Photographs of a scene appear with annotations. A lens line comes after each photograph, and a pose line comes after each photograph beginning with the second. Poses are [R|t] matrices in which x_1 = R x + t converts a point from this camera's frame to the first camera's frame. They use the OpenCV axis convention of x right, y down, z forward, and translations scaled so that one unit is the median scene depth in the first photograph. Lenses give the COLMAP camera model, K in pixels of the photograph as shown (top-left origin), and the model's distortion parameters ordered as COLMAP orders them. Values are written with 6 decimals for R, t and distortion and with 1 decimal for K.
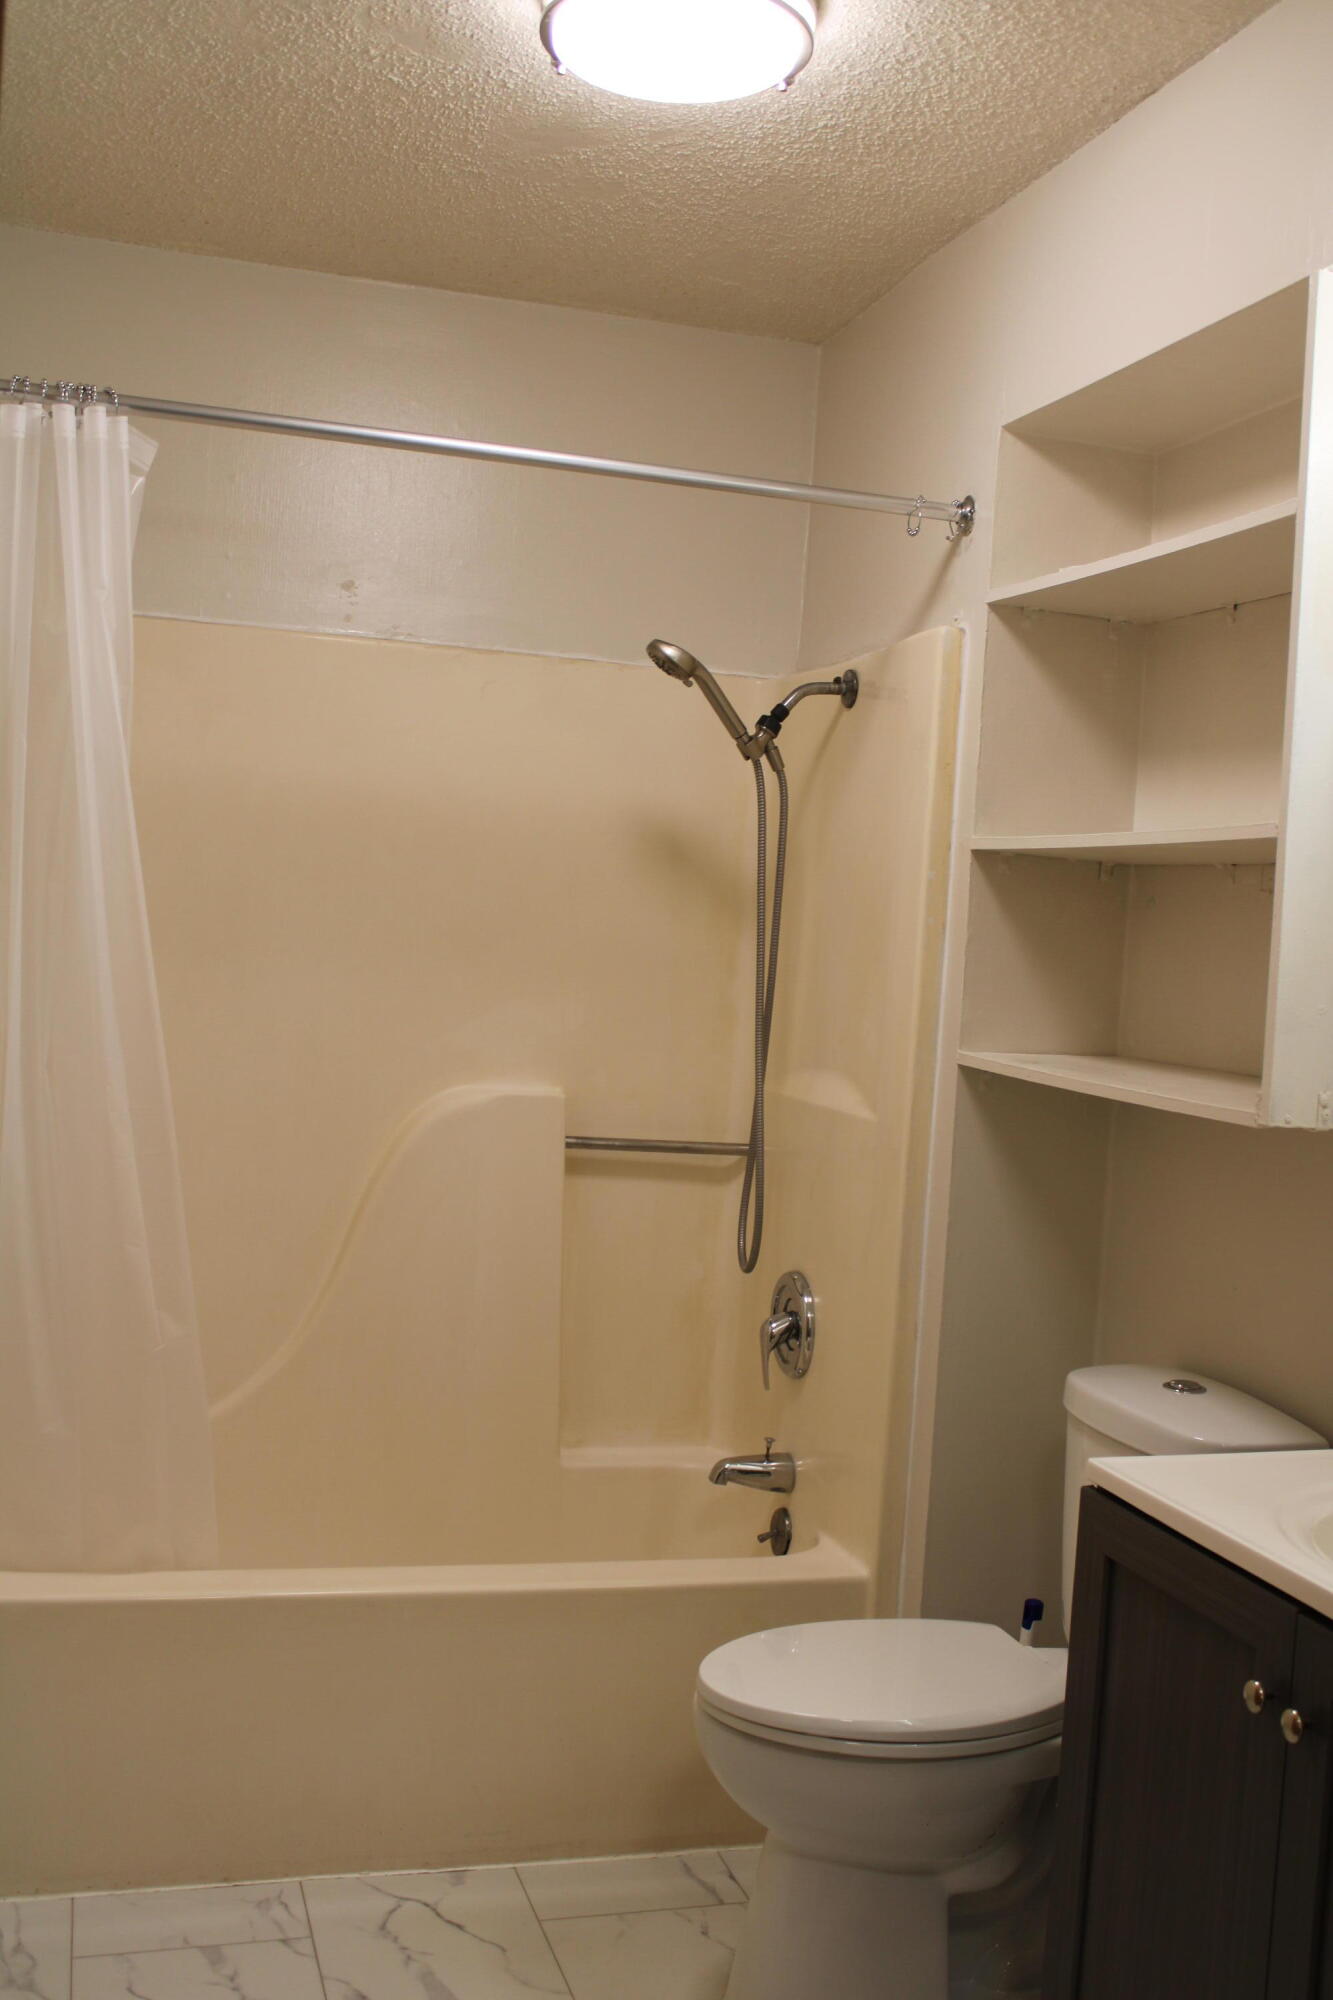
lens RADIAL K [[1912.7, 0, 654.8], [0, 1912.7, 1011.1], [0, 0, 1]] dist [-0.146197, 0.145513]
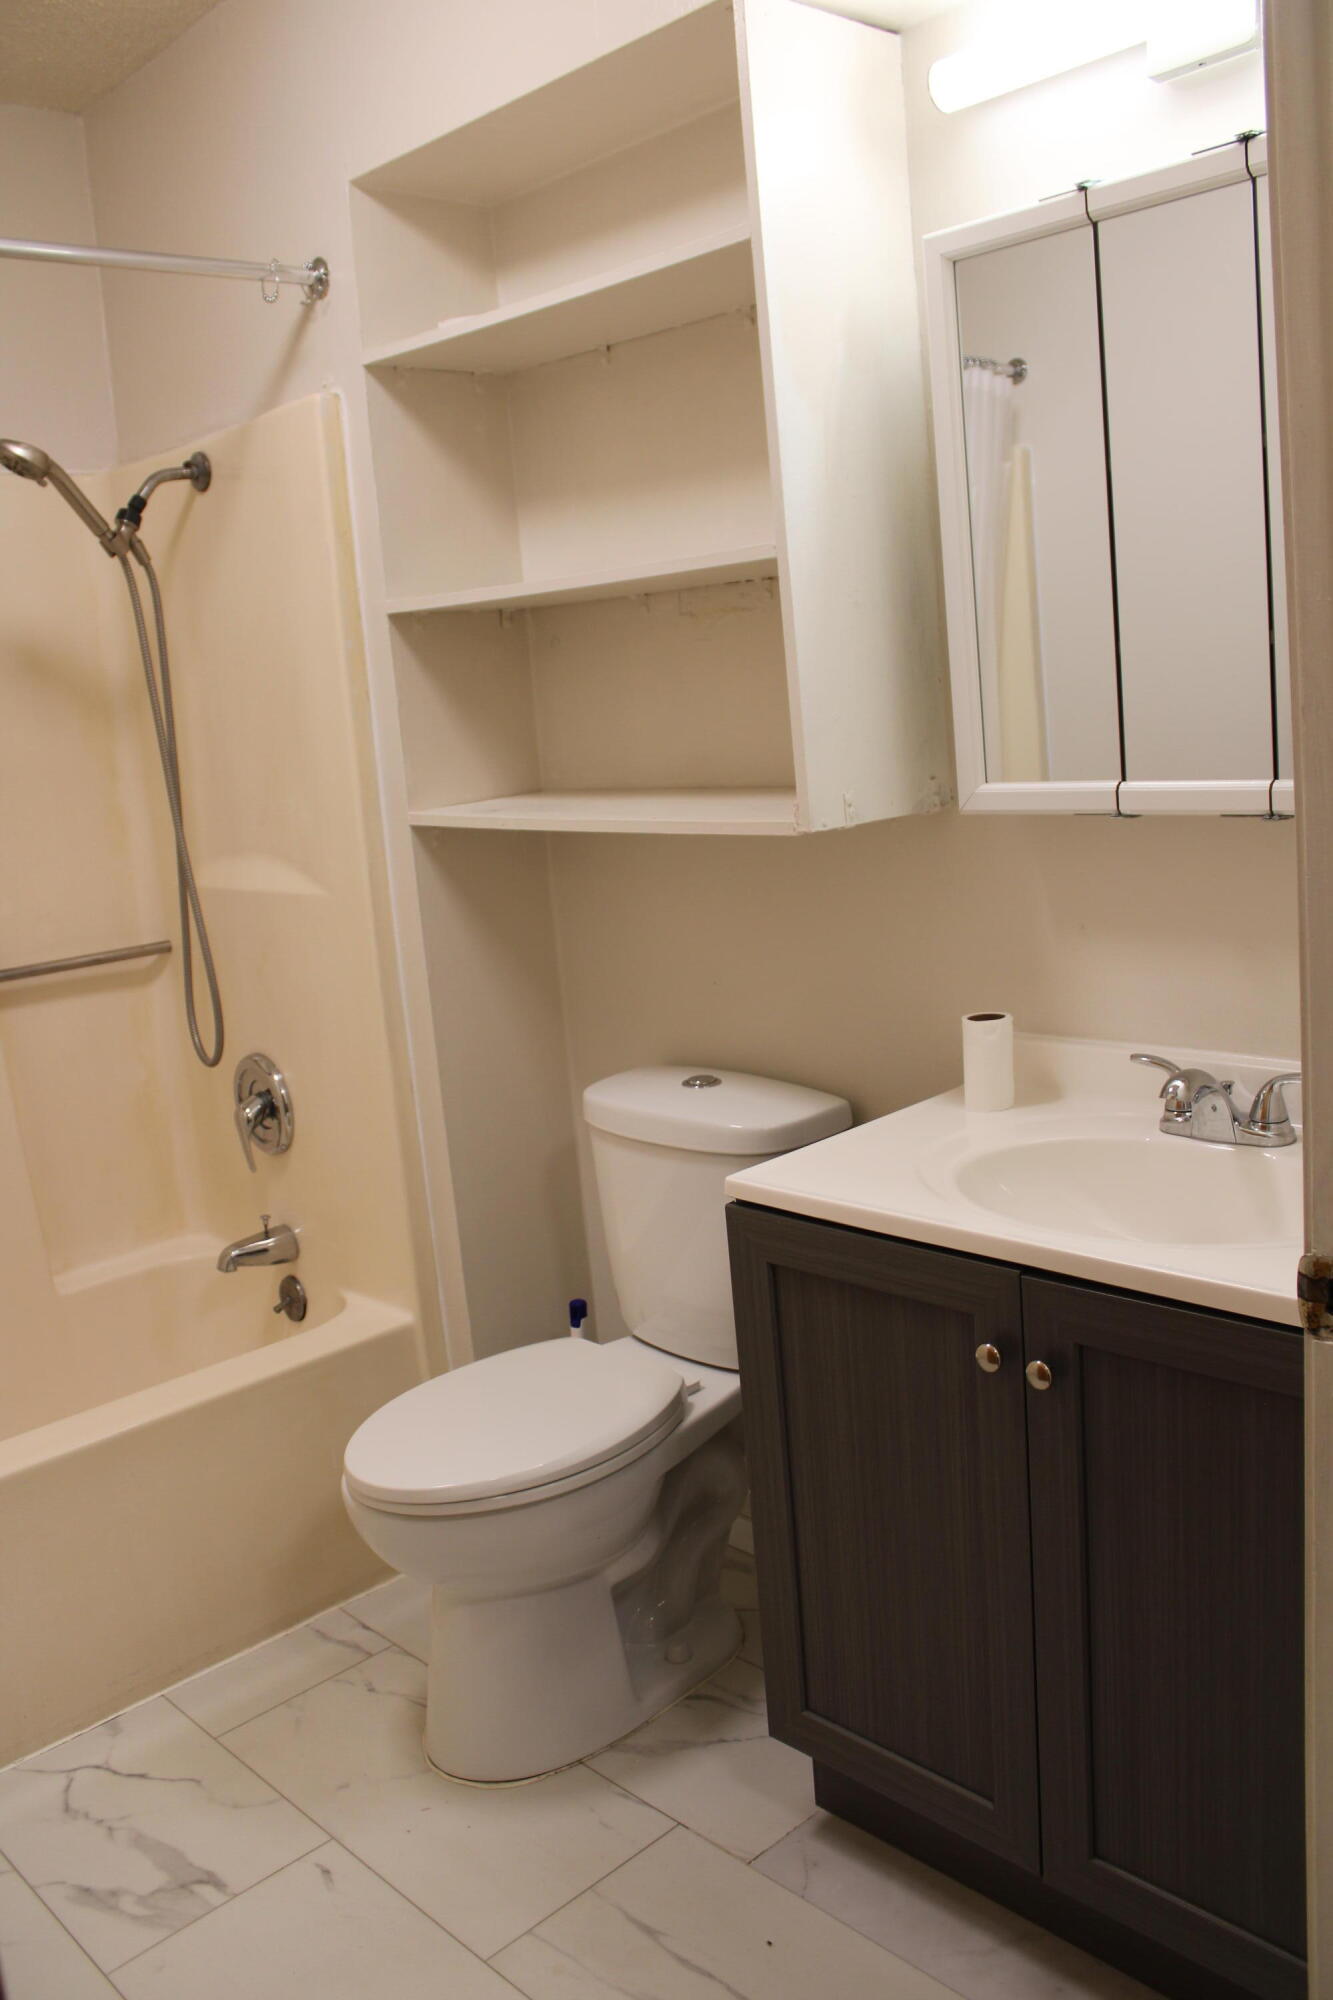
lens RADIAL K [[1653.8, 0, 666.5], [0, 1653.8, 1000.0], [0, 0, 1]] dist [-0.168930, 0.141261]
pose [[0.882246, -0.220061, 0.416191, -0.105775], [0.156384, 0.970818, 0.181817, -0.019855], [-0.444056, -0.095322, 0.890914, 0.139961]]
